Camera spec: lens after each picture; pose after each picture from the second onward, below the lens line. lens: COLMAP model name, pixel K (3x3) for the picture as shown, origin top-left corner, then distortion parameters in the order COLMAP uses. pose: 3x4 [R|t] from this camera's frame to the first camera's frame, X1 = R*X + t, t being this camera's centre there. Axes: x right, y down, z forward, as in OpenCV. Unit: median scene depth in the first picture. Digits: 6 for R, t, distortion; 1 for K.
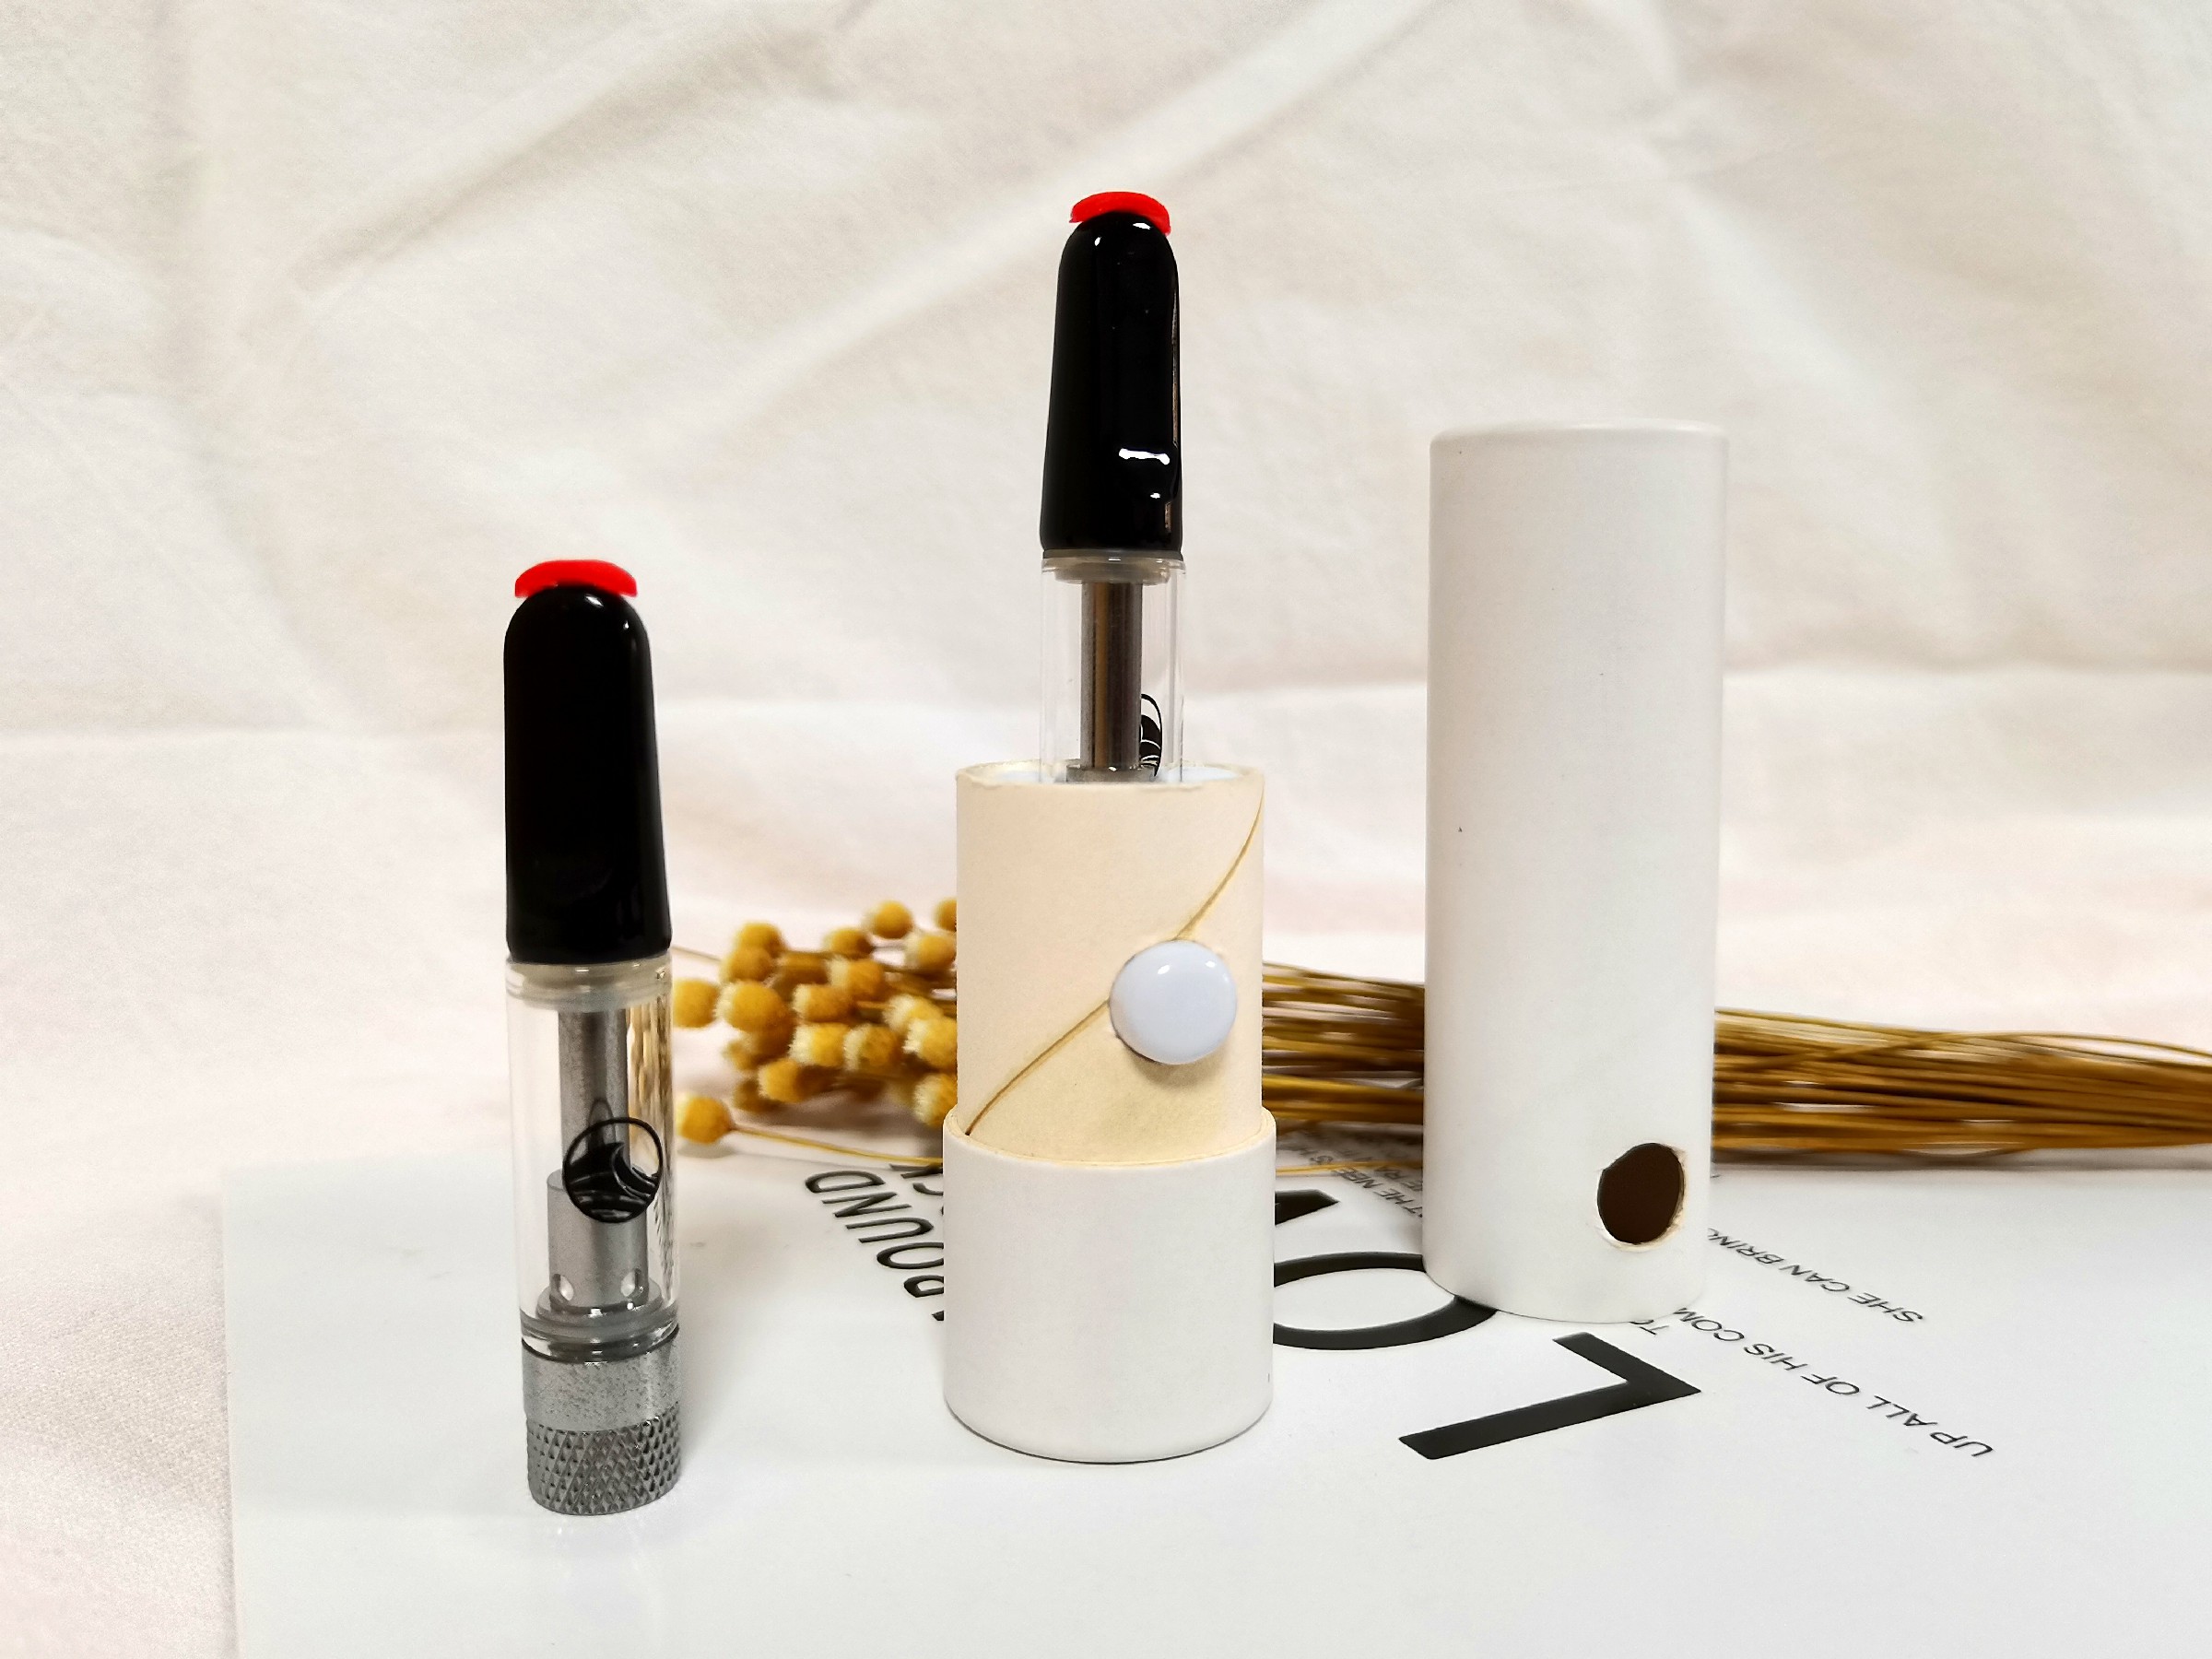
lens RADIAL K [[2083.0, 0, 1124.1], [0, 2083.0, 832.3], [0, 0, 1]] dist [-0.023518, 0.000000]
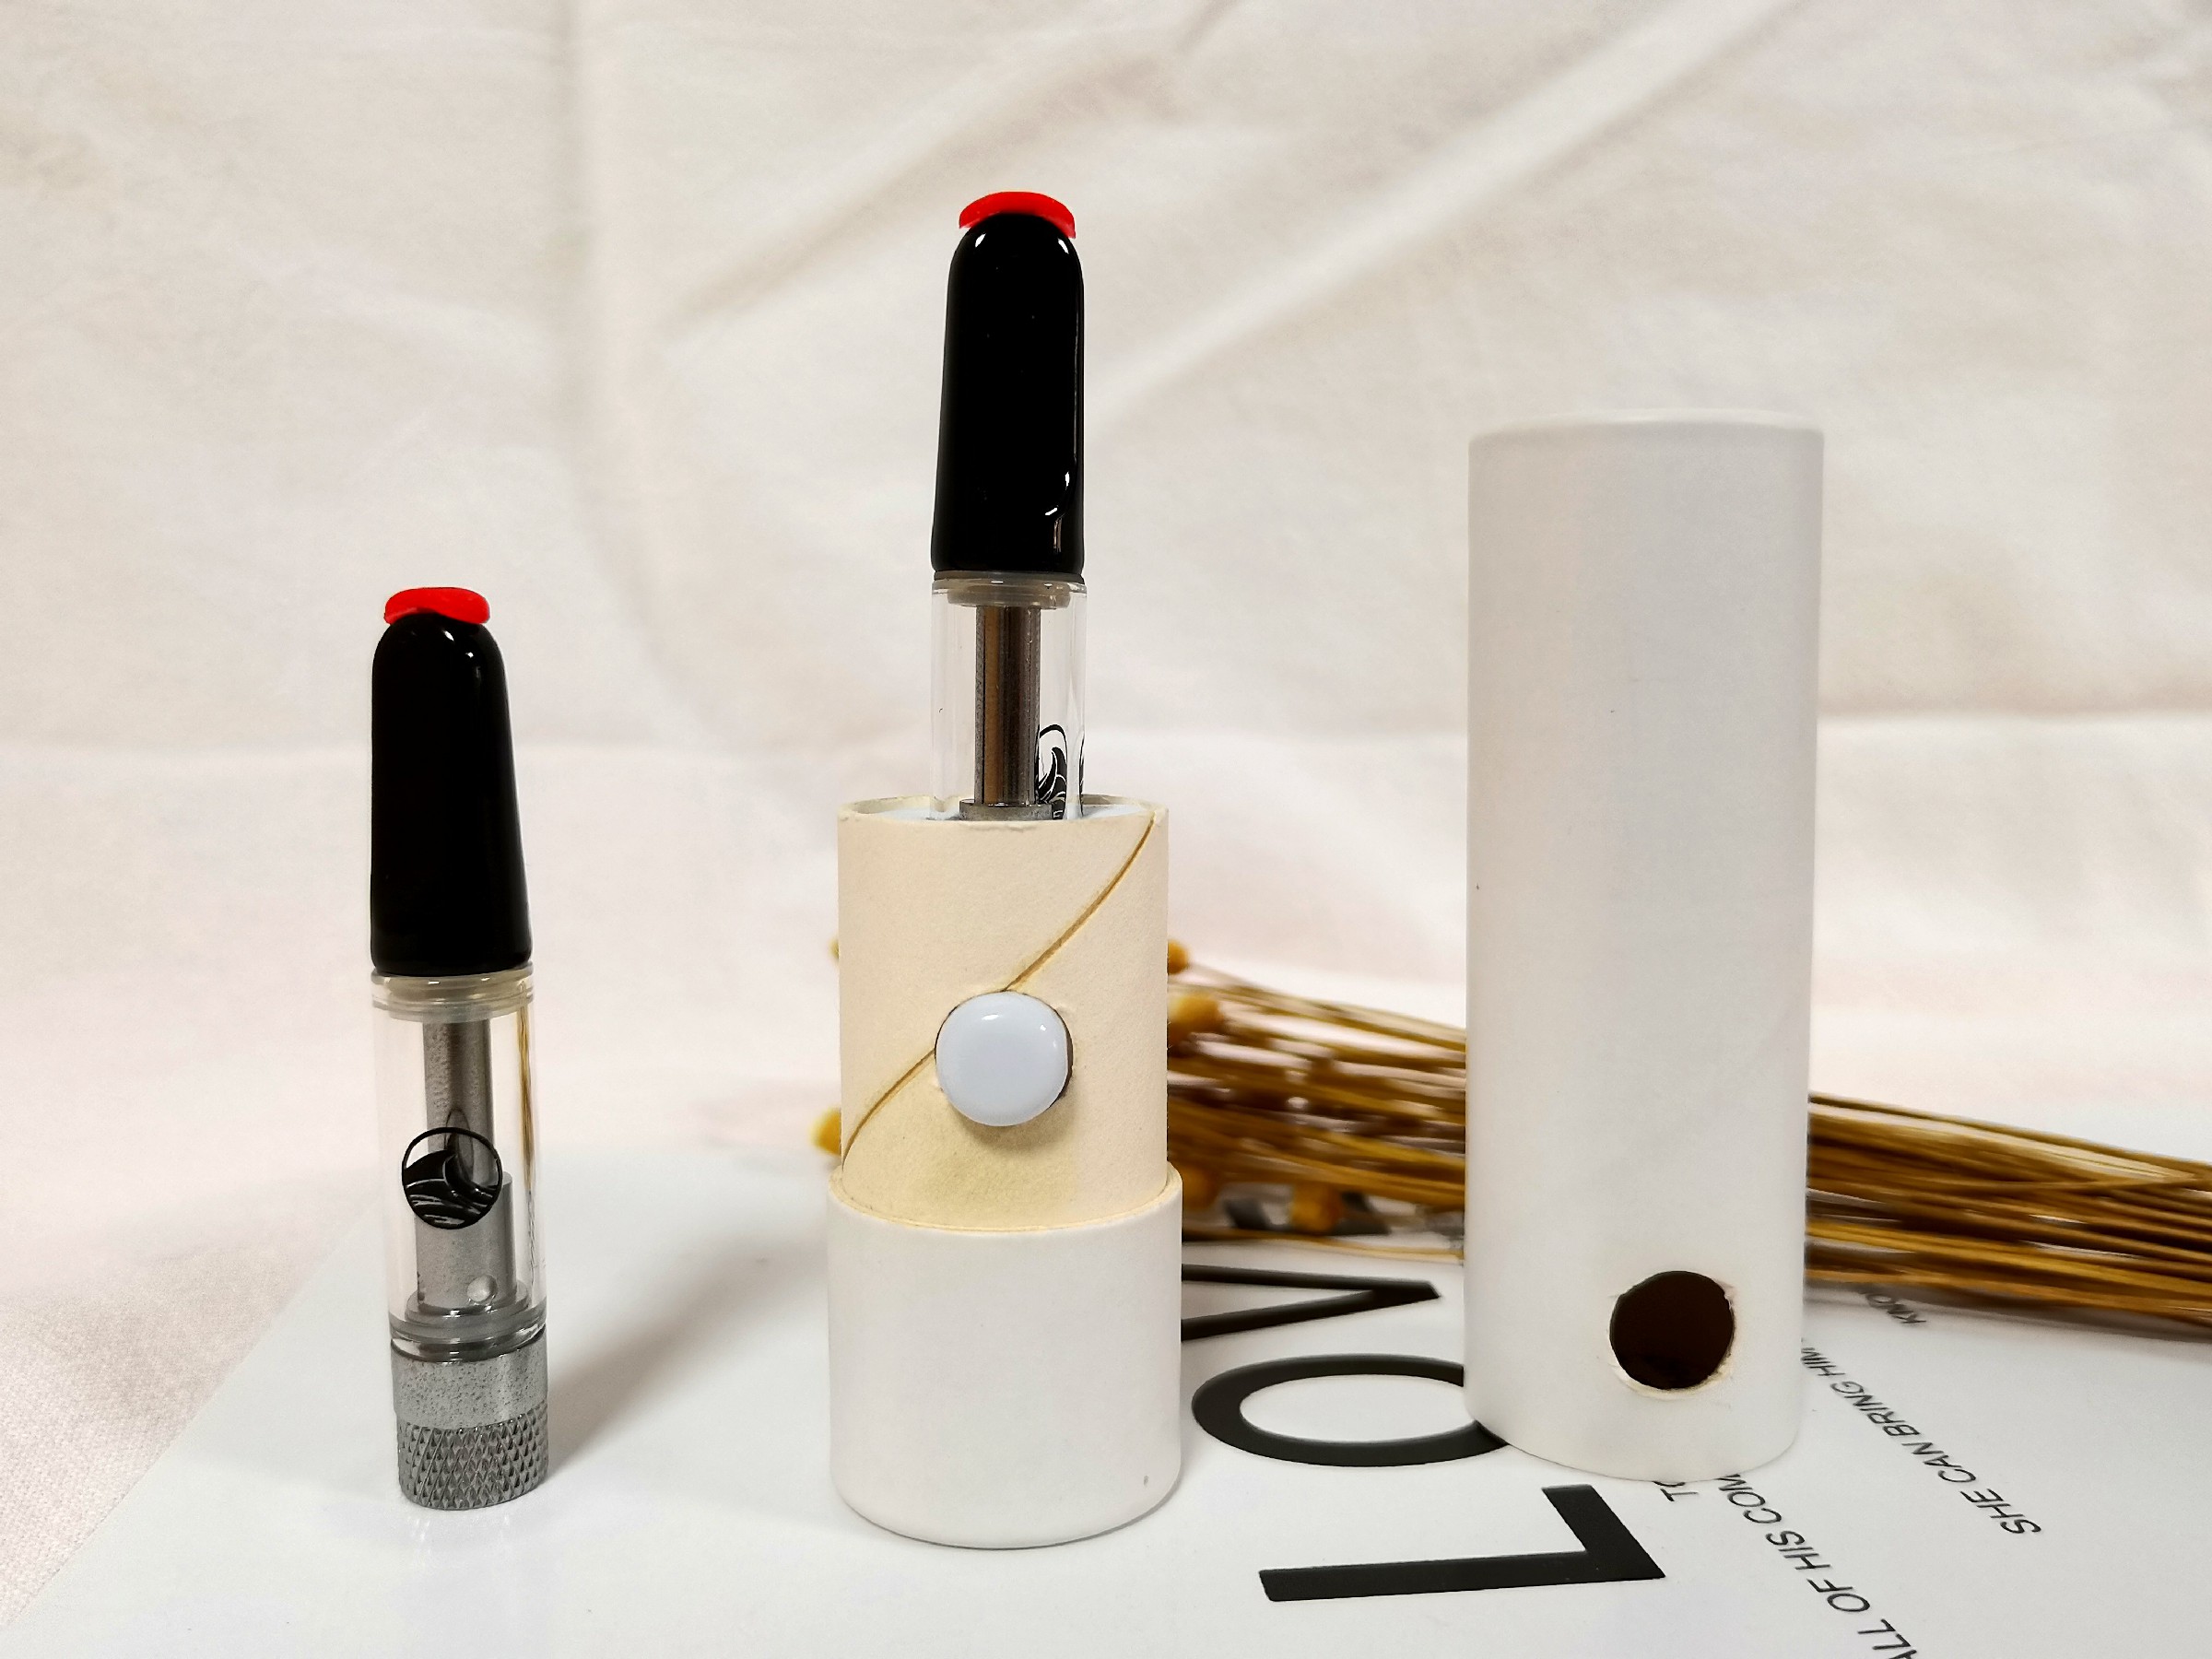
lens RADIAL K [[2083.0, 0, 1091.8], [0, 2083.0, 815.9], [0, 0, 1]] dist [-0.023518, 0.000000]
pose [[0.926755, 0.031715, -0.374324, 0.279517], [-0.039941, 0.999101, -0.014236, -0.009868], [0.373536, 0.028145, 0.927189, 0.106975]]
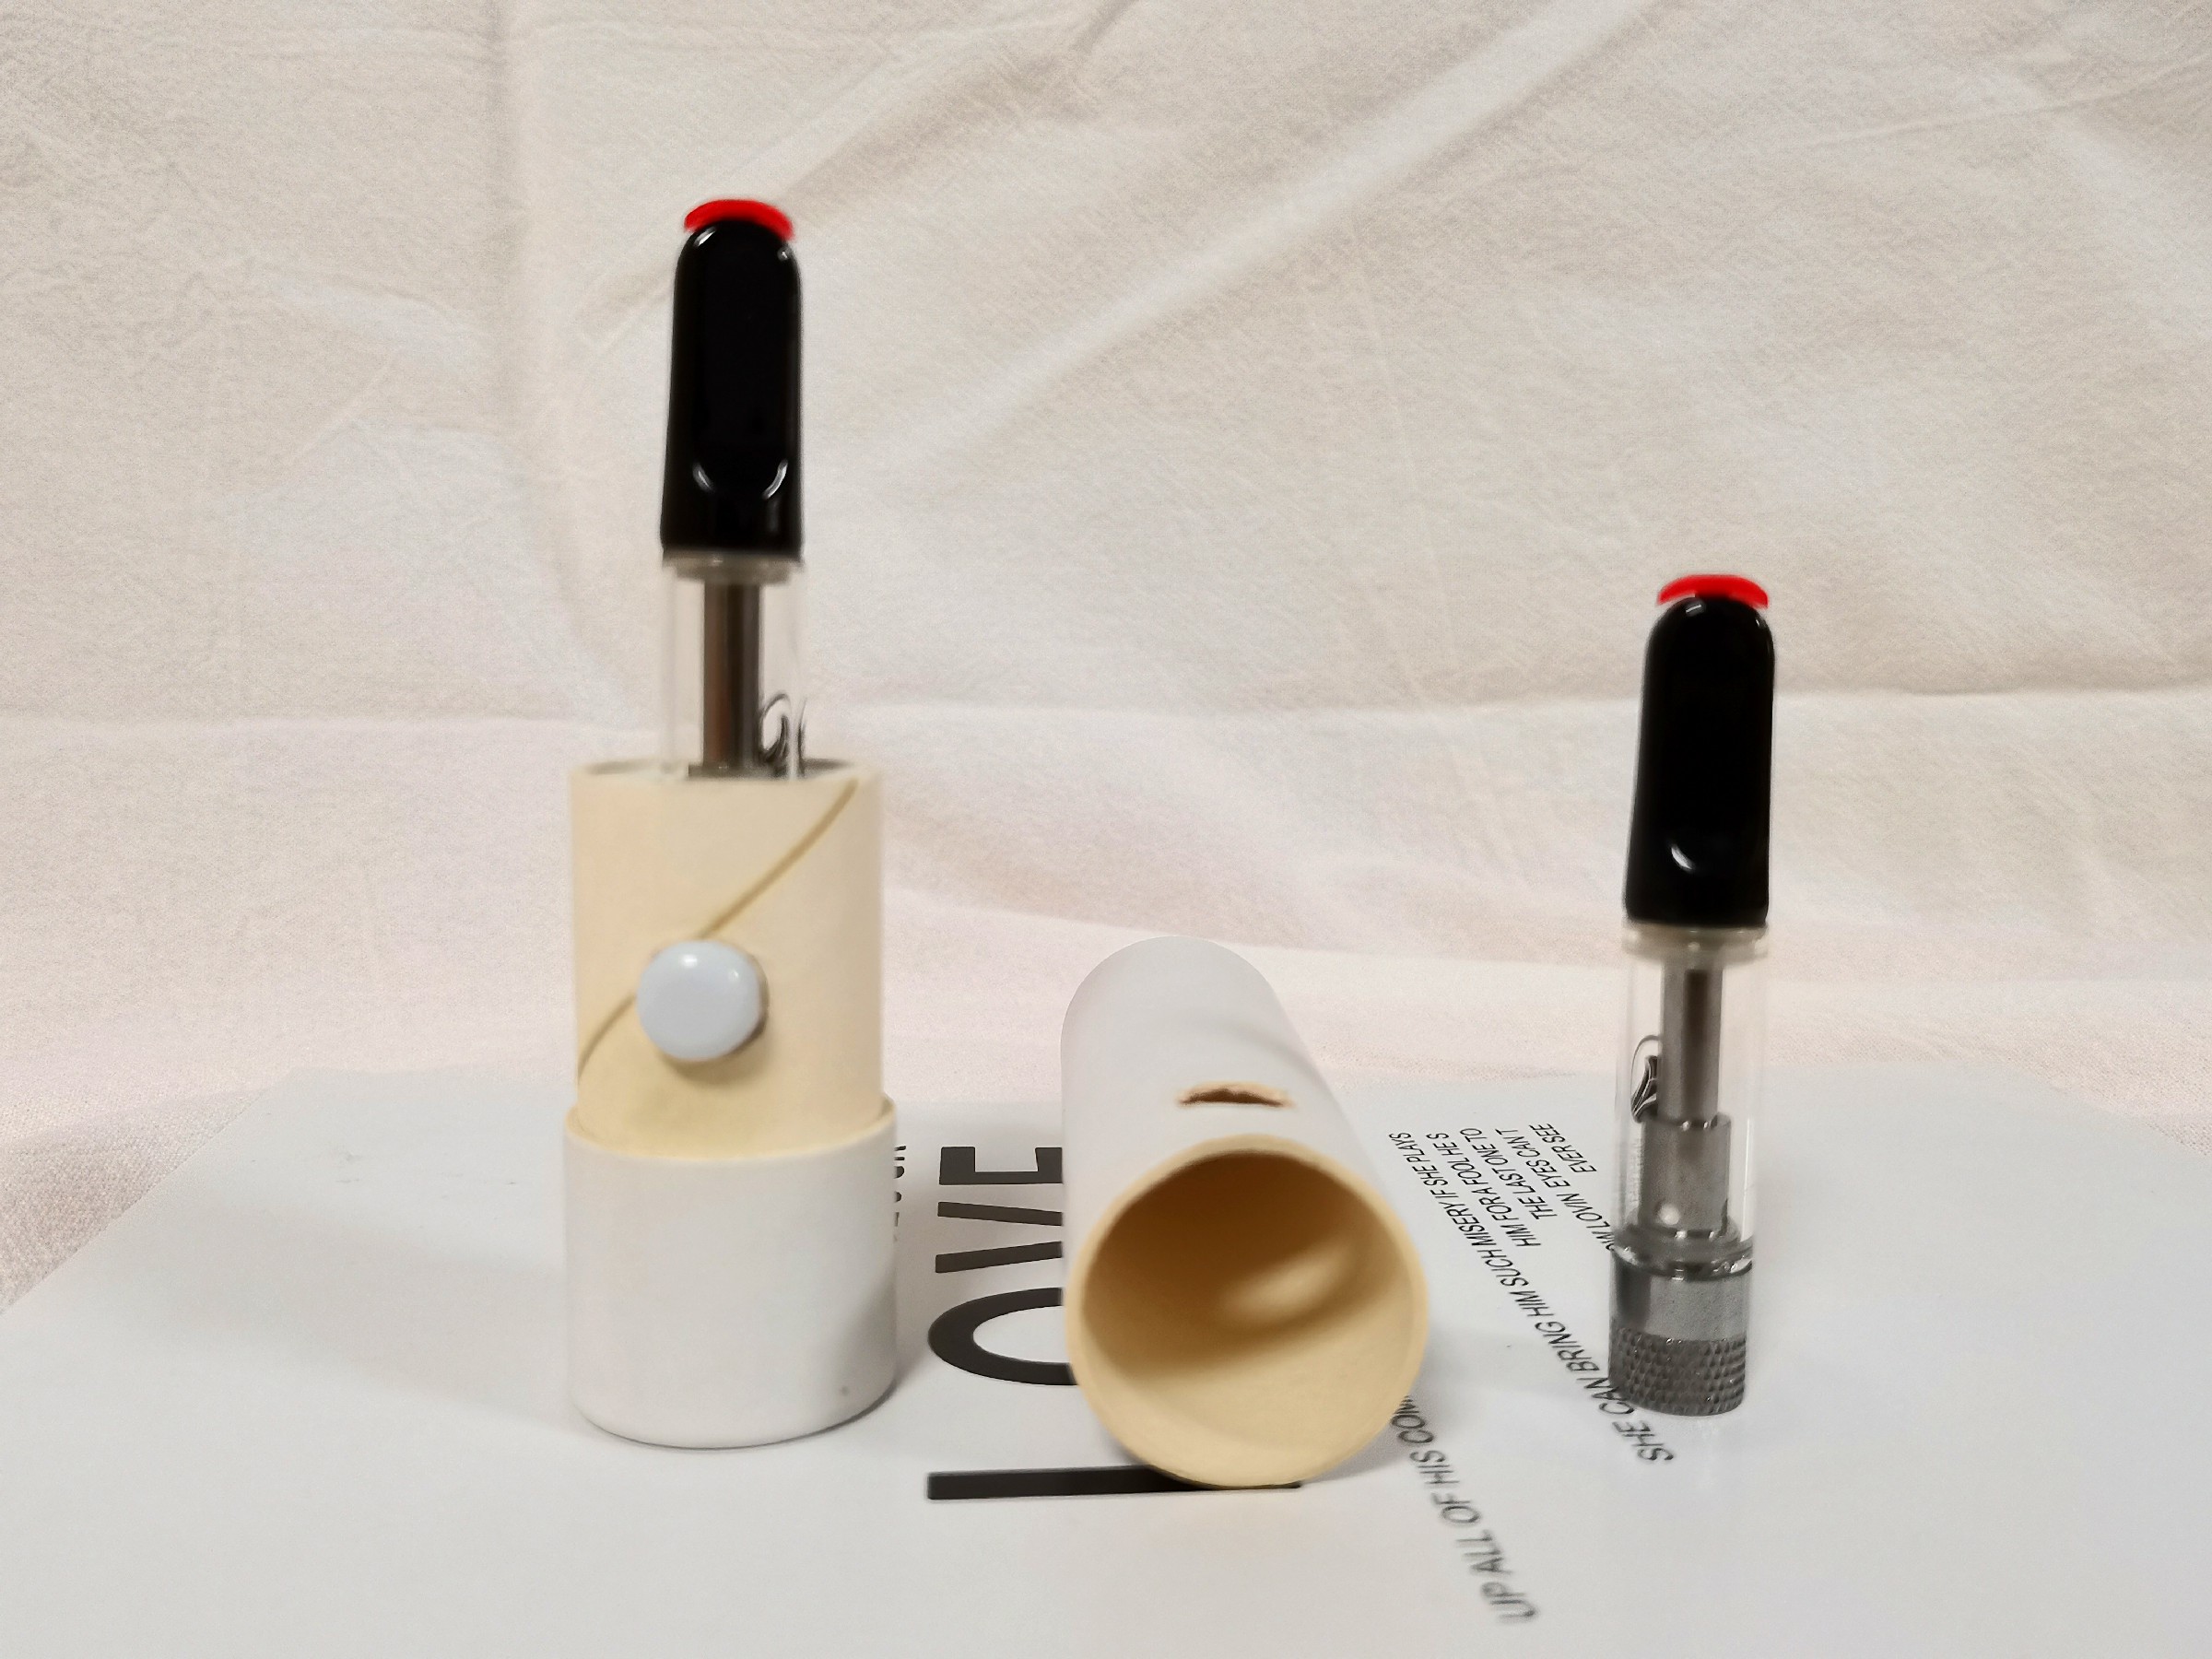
lens RADIAL K [[2083.0, 0, 1089.7], [0, 2083.0, 817.8], [0, 0, 1]] dist [-0.023518, 0.000000]
pose [[0.907064, 0.042871, -0.418804, 0.425006], [-0.048407, 0.998824, -0.002598, -0.008567], [0.418200, 0.022630, 0.908073, 0.112277]]
